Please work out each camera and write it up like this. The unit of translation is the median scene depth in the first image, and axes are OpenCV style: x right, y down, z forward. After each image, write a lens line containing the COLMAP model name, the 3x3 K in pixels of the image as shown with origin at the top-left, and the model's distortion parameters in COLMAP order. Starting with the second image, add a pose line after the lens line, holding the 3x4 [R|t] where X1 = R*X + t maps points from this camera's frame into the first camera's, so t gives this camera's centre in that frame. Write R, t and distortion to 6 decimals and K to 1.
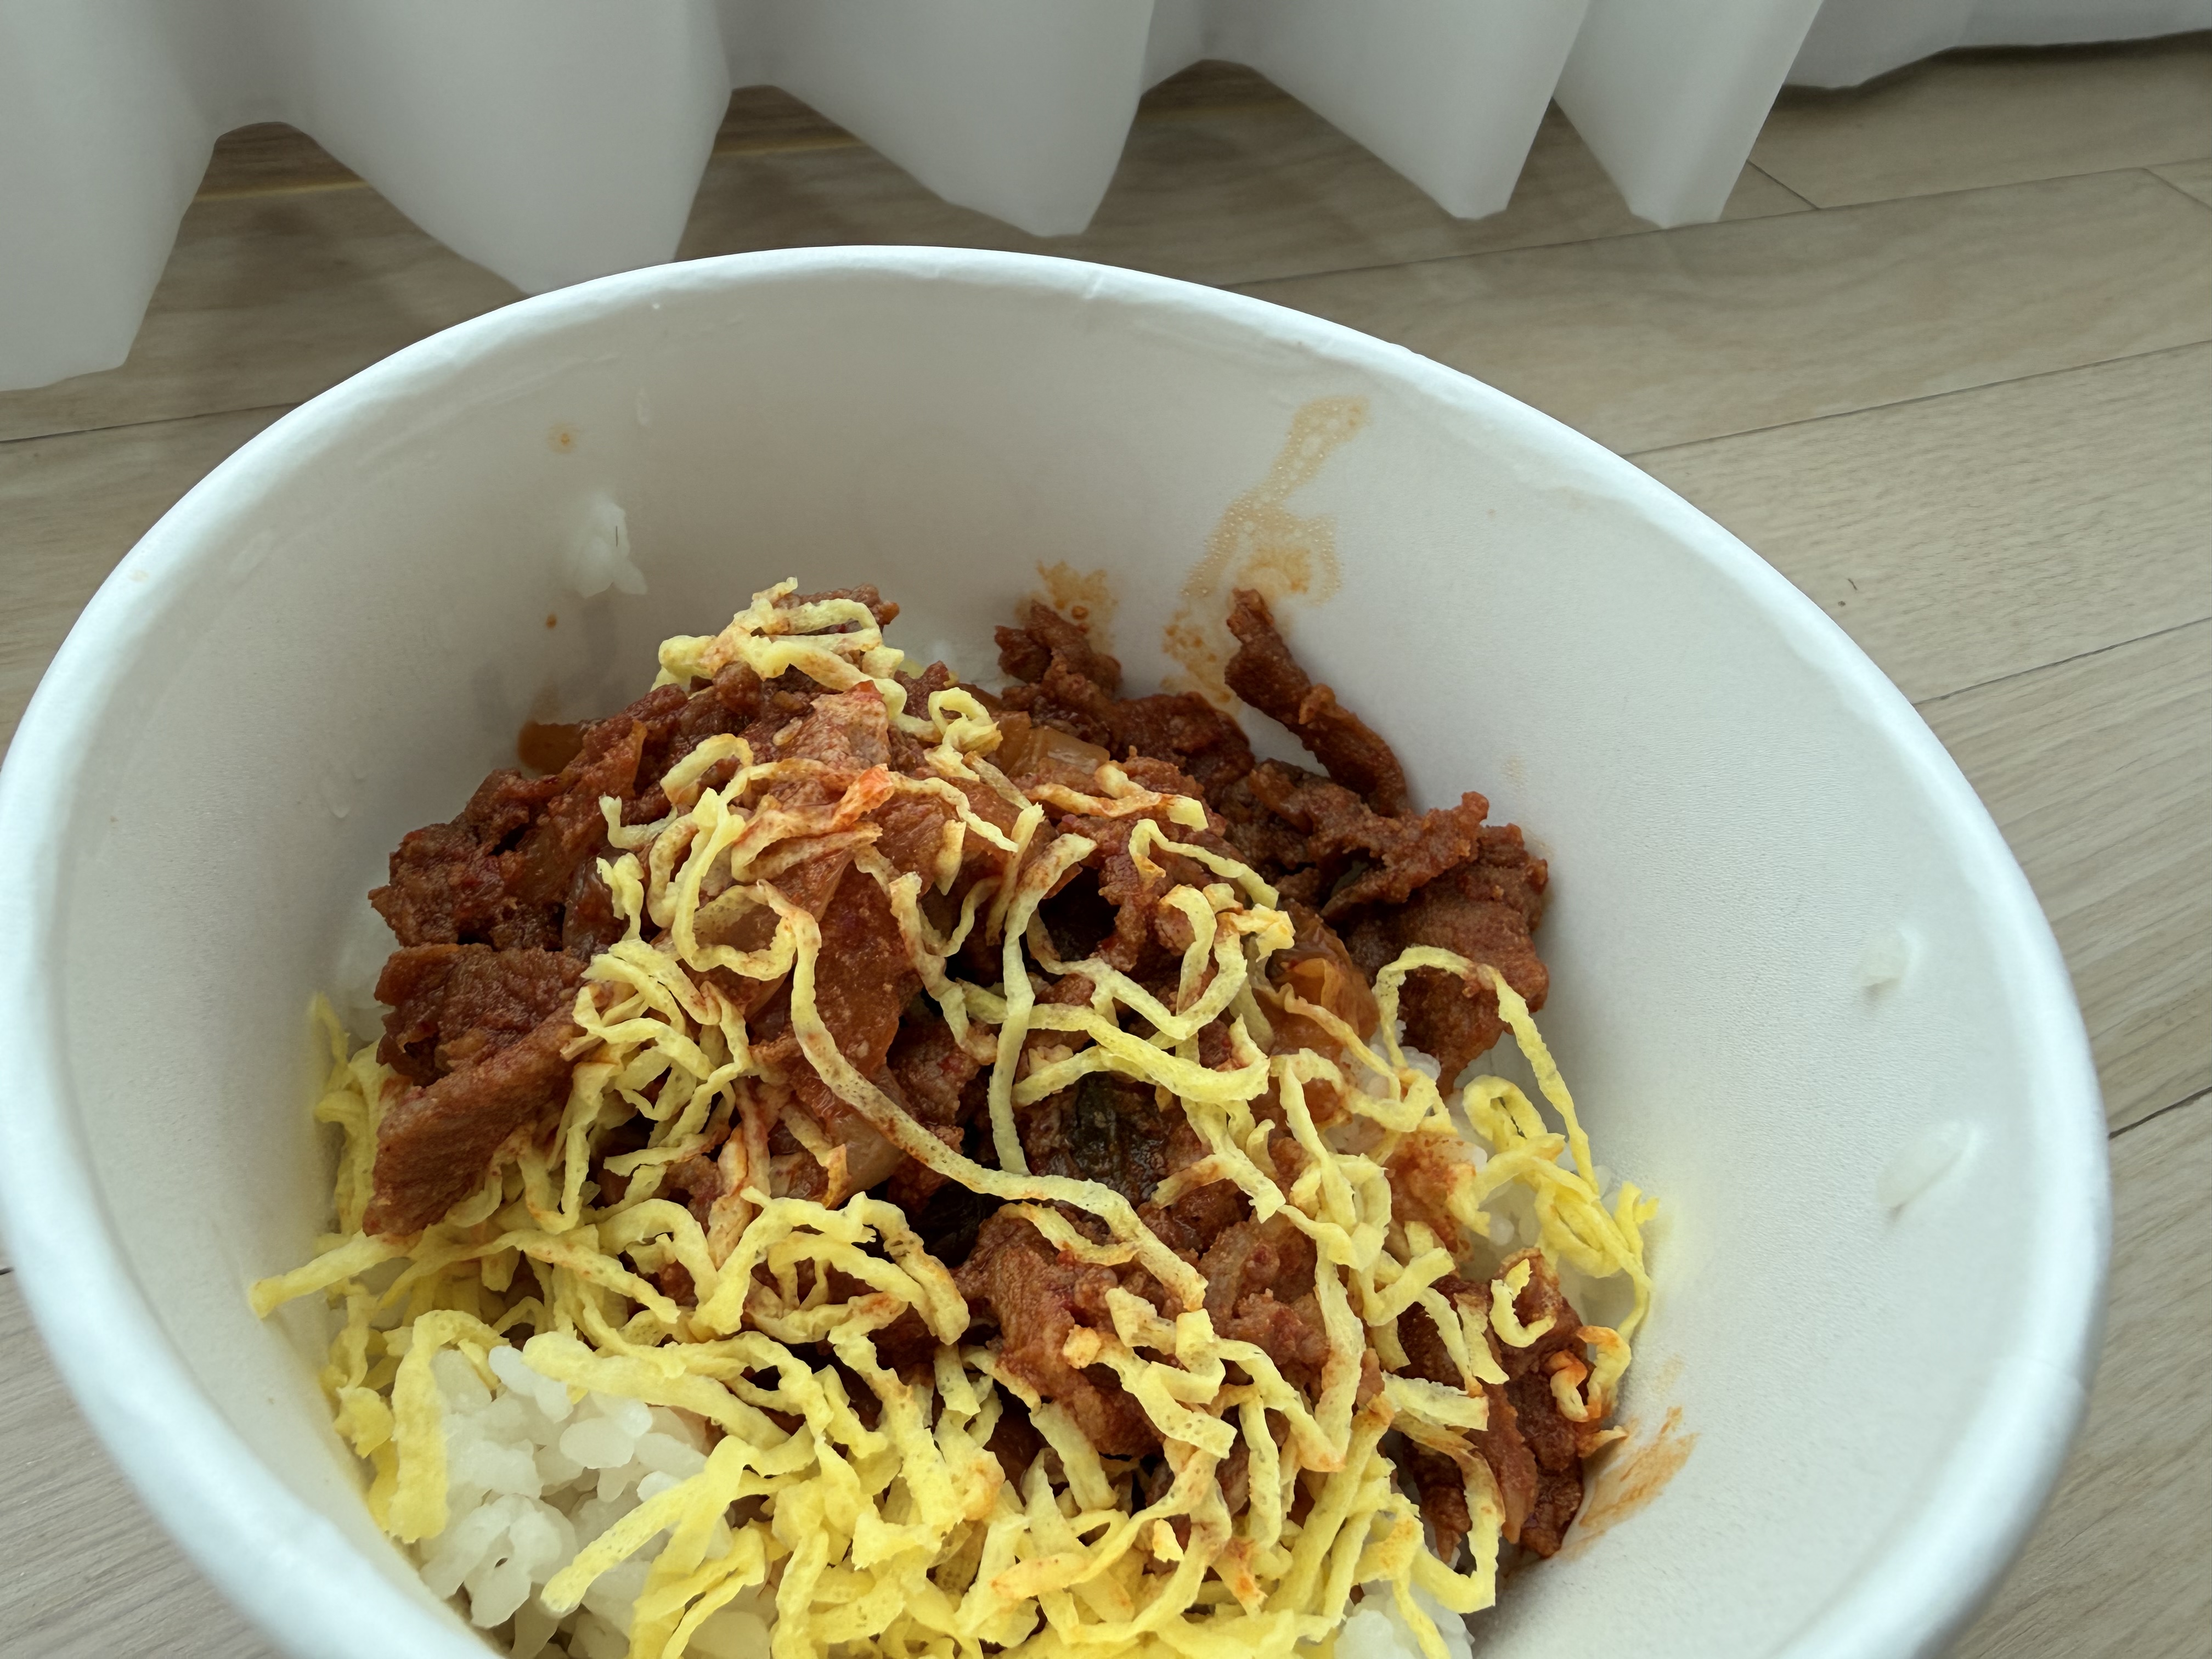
lens RADIAL K [[1544.2, 0, 1106.0], [0, 1544.2, 829.5], [0, 0, 1]] dist [0.006676, -0.083978]
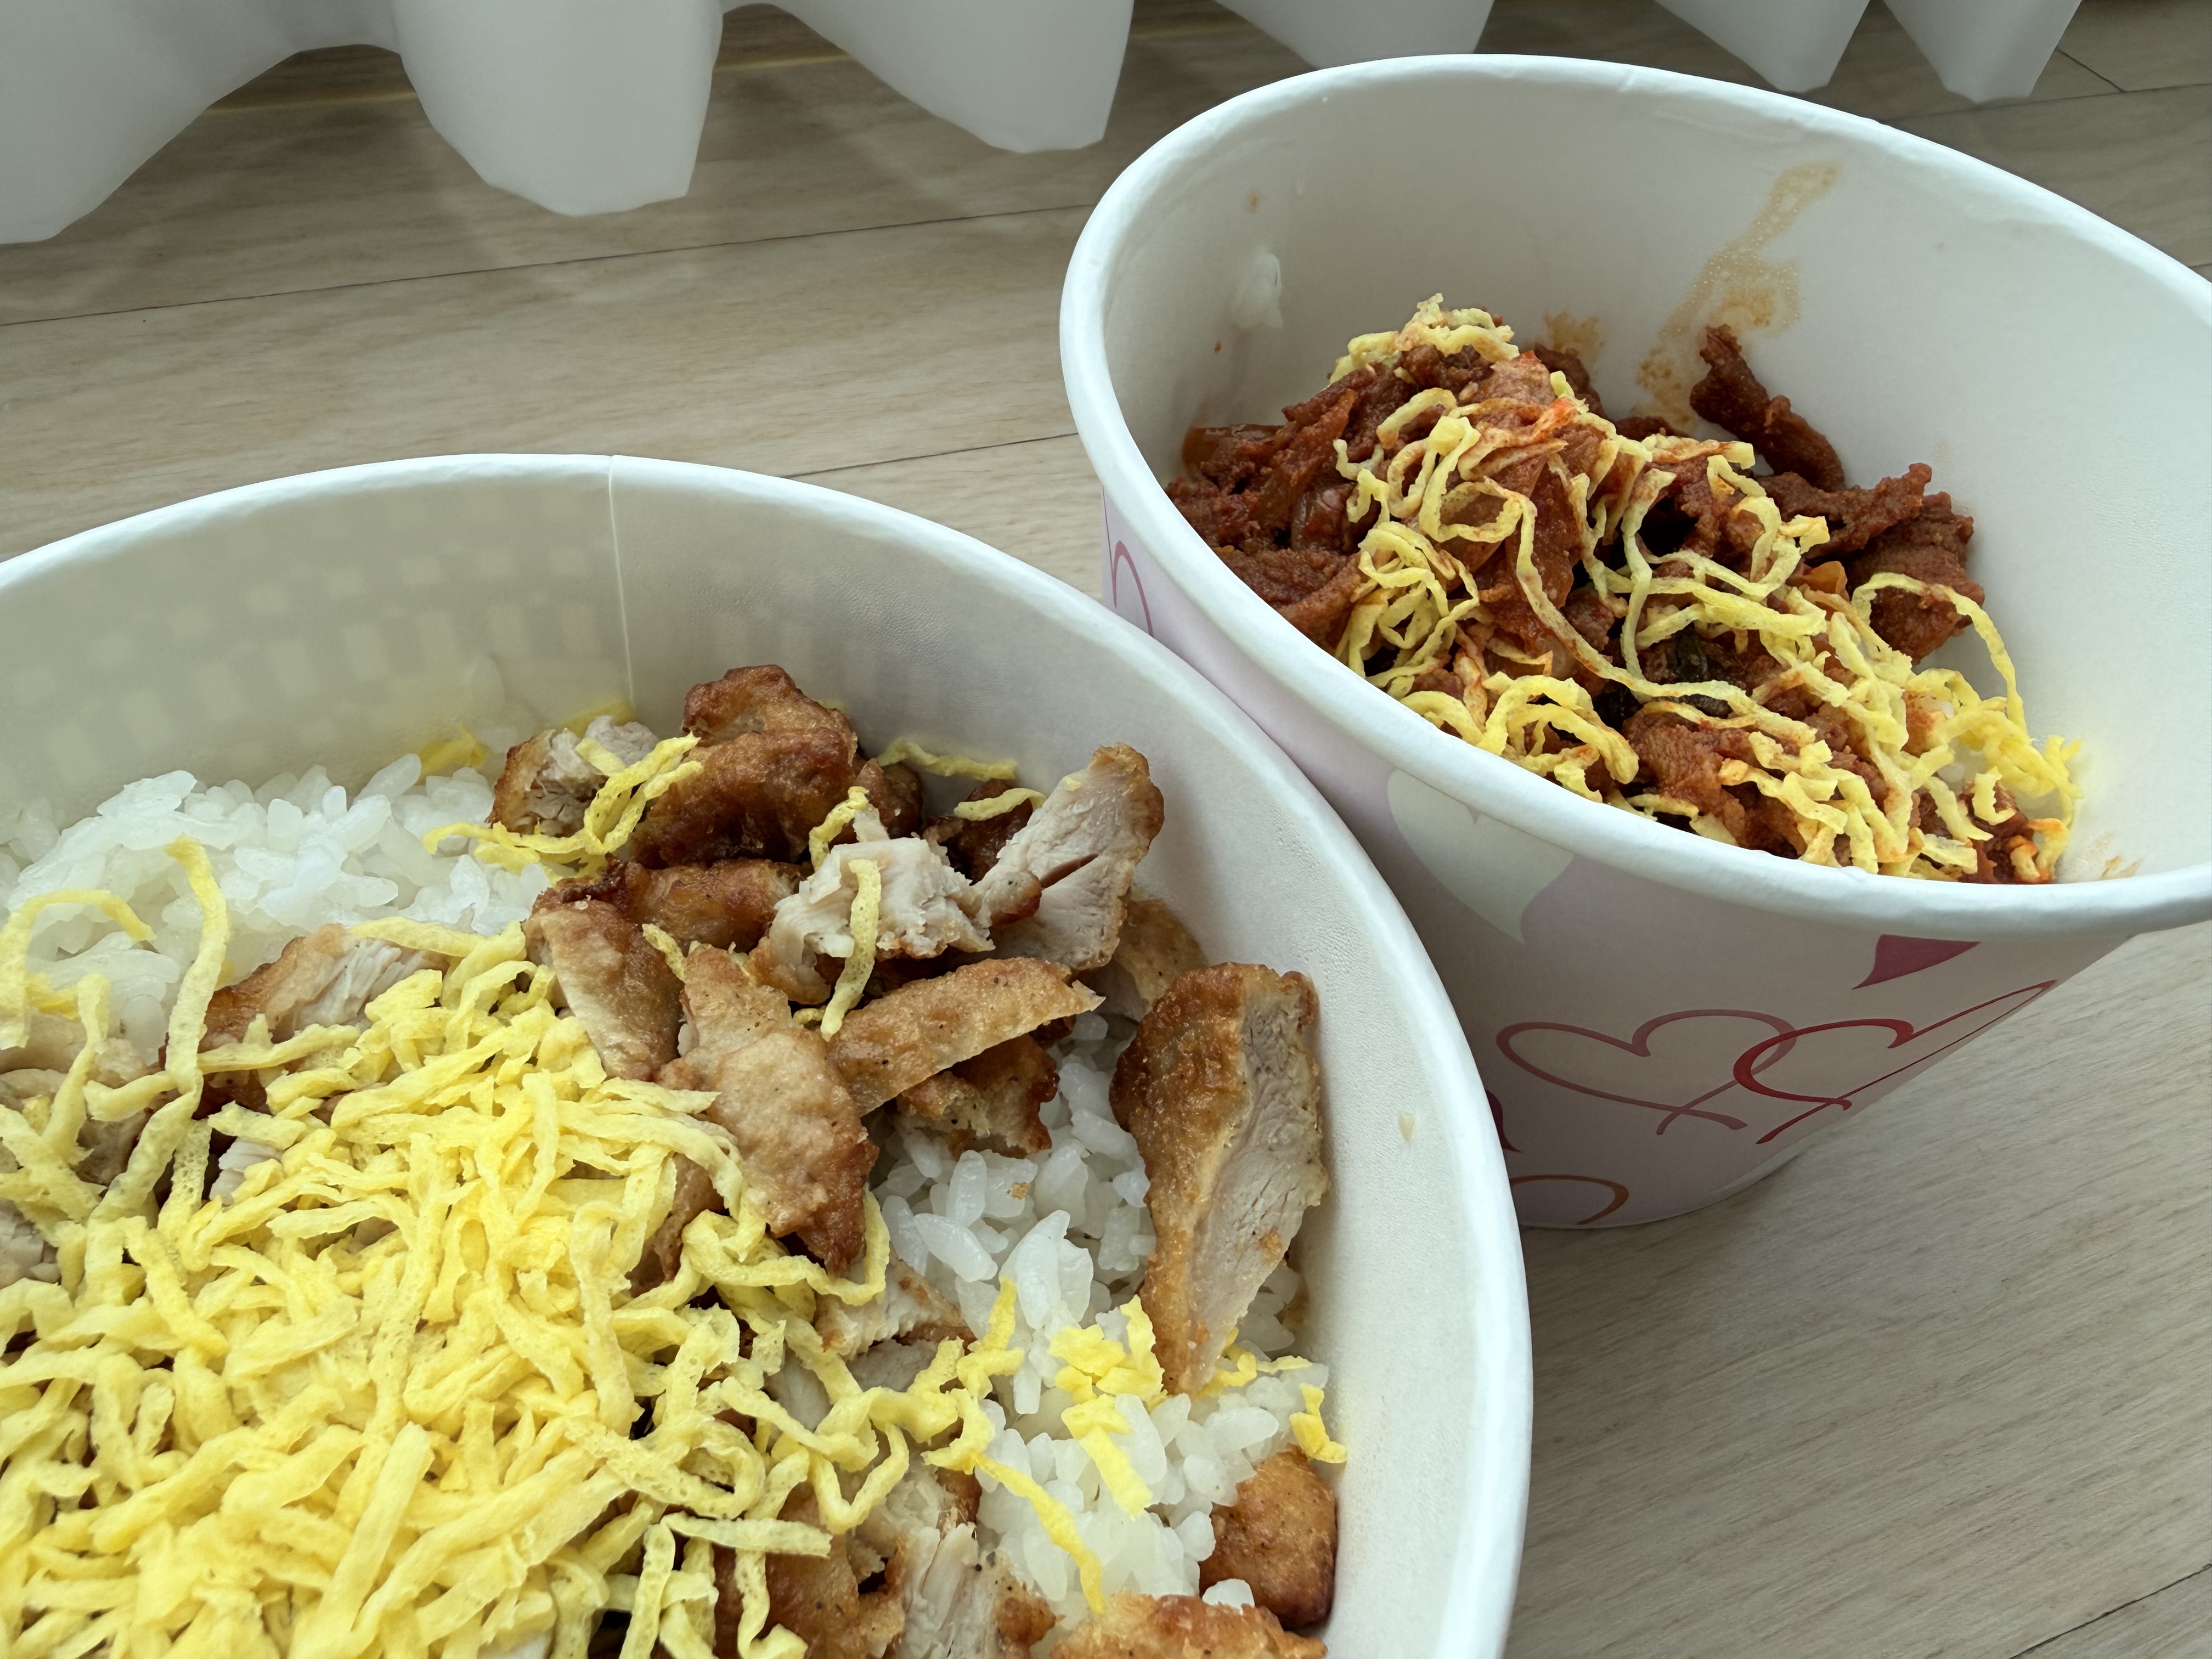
lens RADIAL K [[1553.3, 0, 1106.0], [0, 1553.3, 829.5], [0, 0, 1]] dist [-0.009446, -0.004418]
pose [[0.997544, -0.001715, -0.070016, -0.445723], [0.004757, 0.999050, 0.043308, 0.280147], [0.069875, -0.043535, 0.996605, -0.467016]]
